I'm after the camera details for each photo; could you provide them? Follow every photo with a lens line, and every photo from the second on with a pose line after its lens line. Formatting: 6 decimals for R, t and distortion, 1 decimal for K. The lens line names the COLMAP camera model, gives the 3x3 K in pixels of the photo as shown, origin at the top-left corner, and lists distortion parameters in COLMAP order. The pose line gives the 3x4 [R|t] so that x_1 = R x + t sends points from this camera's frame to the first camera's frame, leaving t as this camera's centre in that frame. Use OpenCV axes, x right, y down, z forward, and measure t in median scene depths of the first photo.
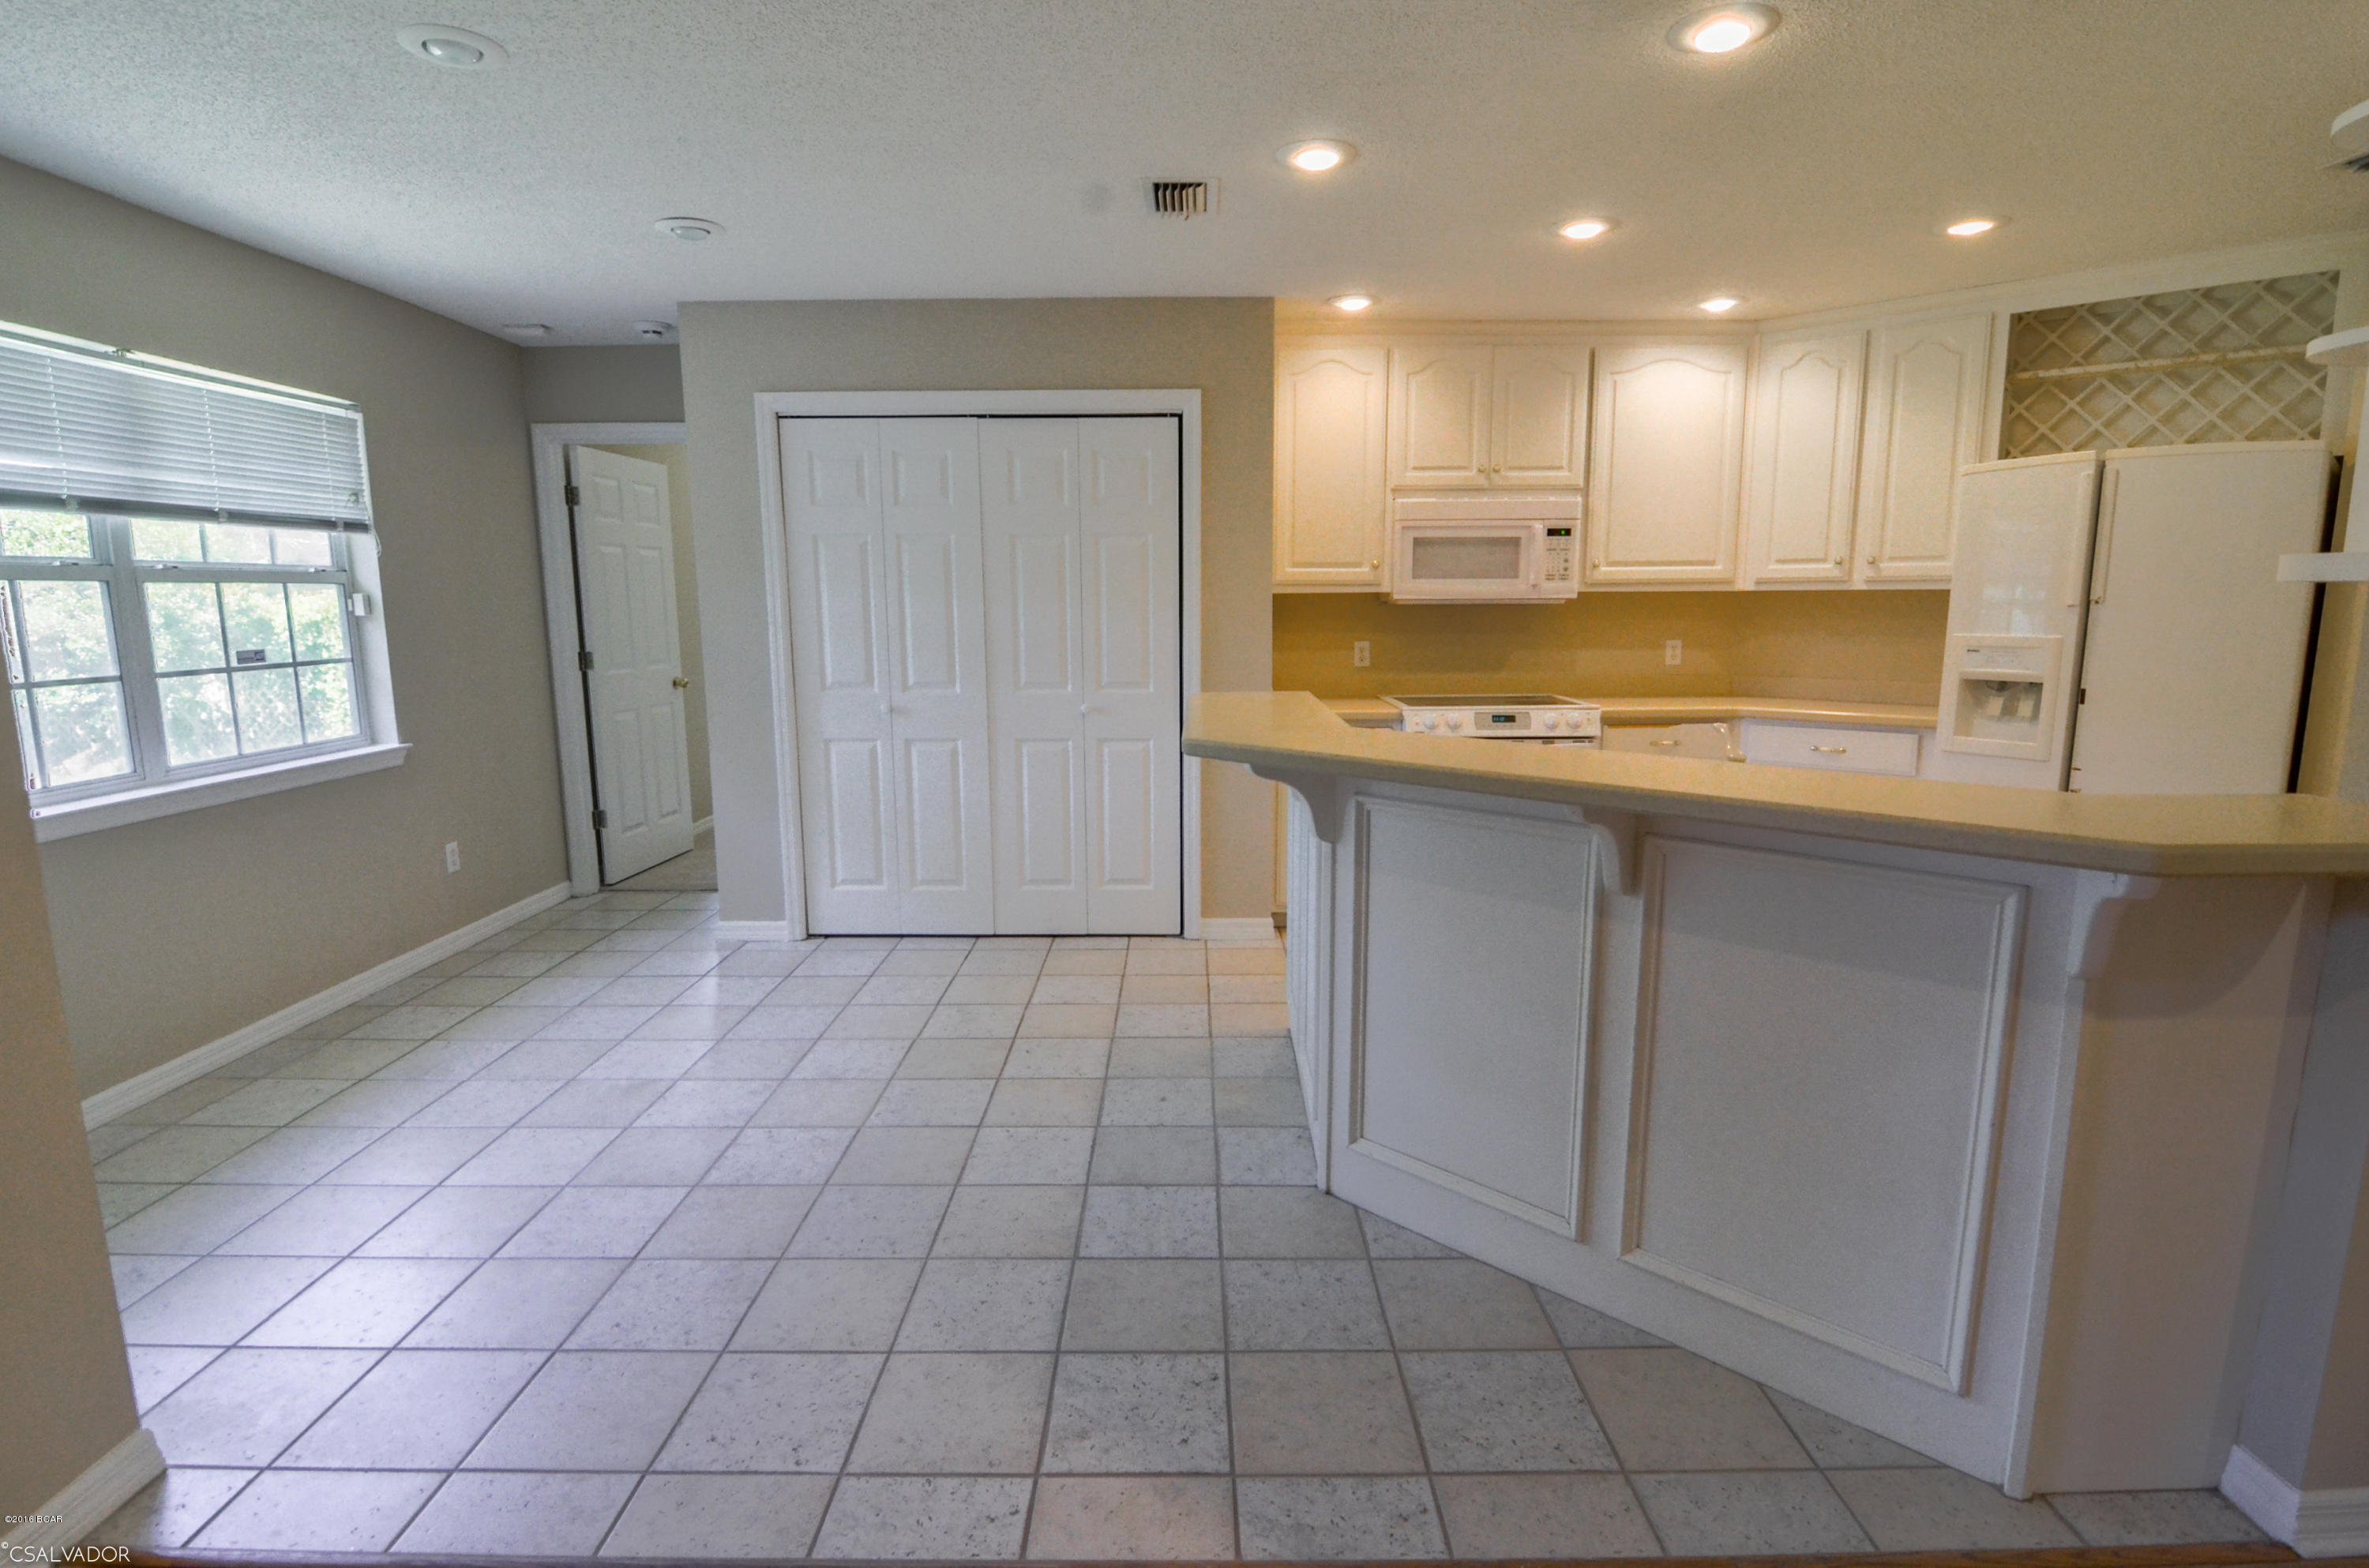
lens RADIAL K [[1152.3, 0, 1191.1], [0, 1152.3, 781.9], [0, 0, 1]] dist [0.002260, -0.016423]
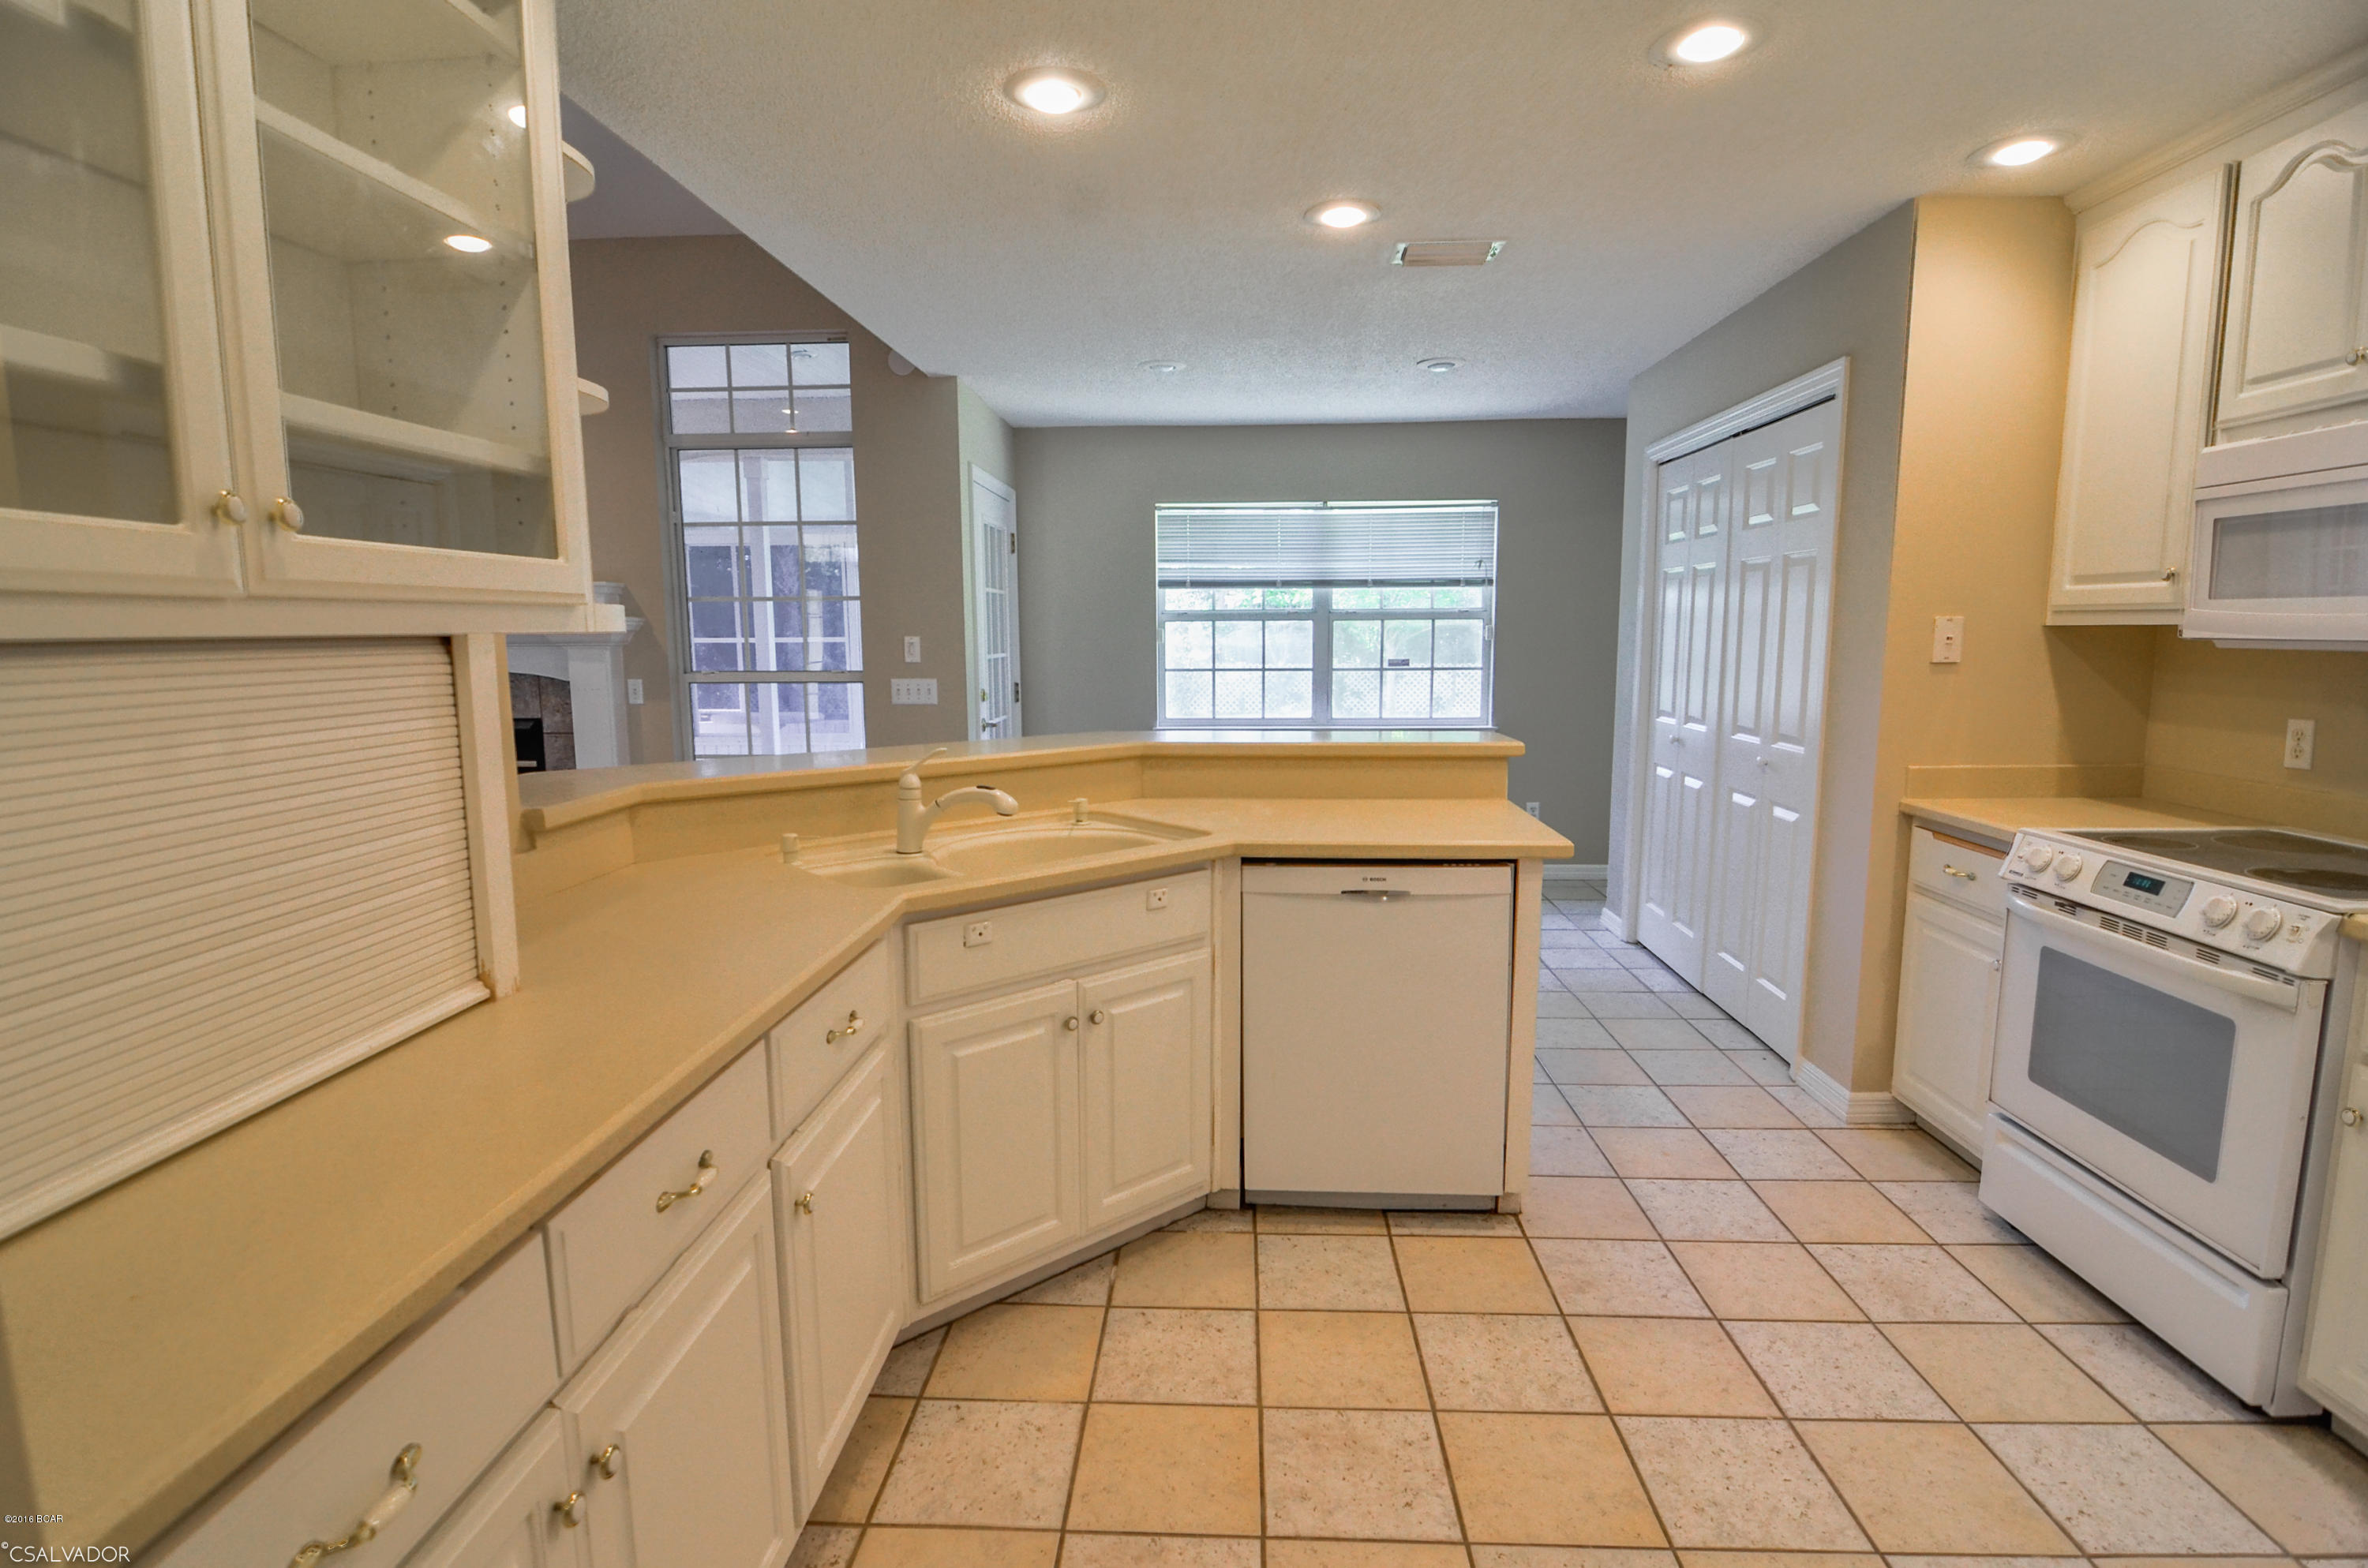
lens RADIAL K [[1193.6, 0, 1181.2], [0, 1193.6, 781.0], [0, 0, 1]] dist [0.000539, -0.014230]
pose [[-0.054225, 0.130885, -0.989914, 0.830204], [-0.150801, 0.978928, 0.137693, -0.110946], [0.987076, 0.156747, -0.033344, 0.638056]]
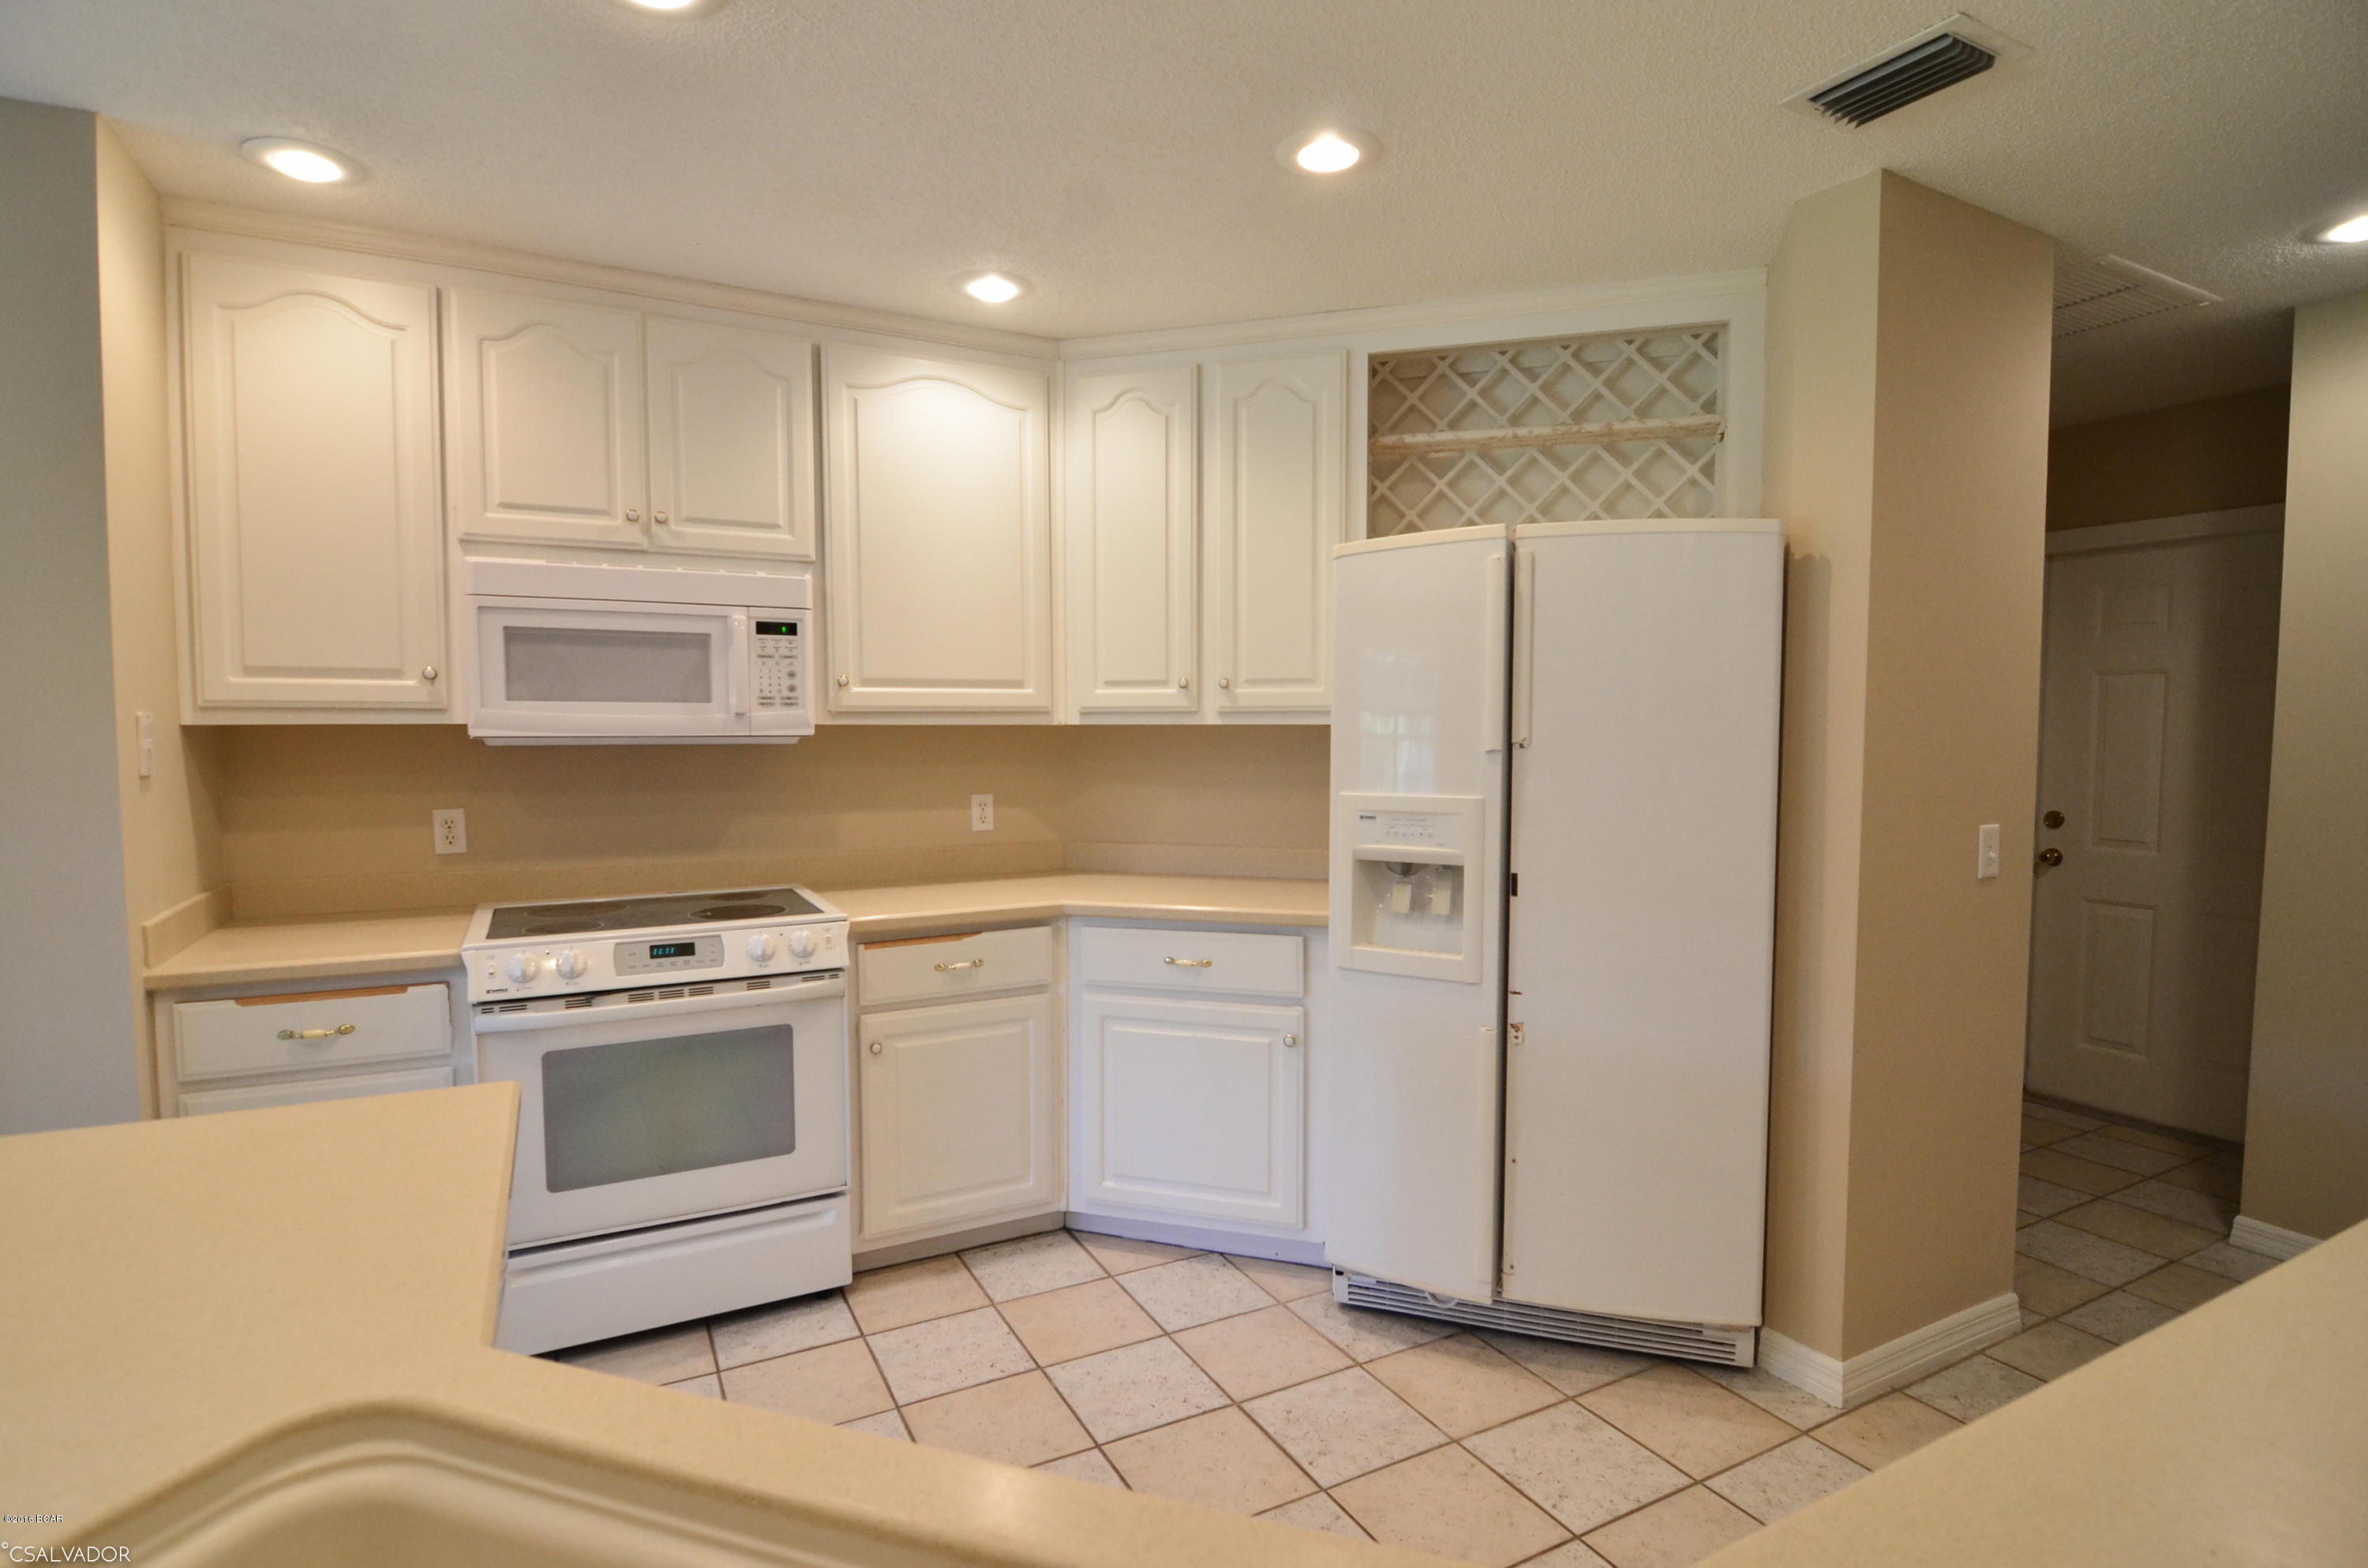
lens RADIAL K [[1151.1, 0, 1157.7], [0, 1151.1, 785.4], [0, 0, 1]] dist [0.001509, -0.012807]
pose [[0.890841, -0.018244, 0.453948, 0.241385], [0.066062, 0.993775, -0.089701, -0.072270], [-0.449486, 0.109898, 0.886501, 0.413134]]
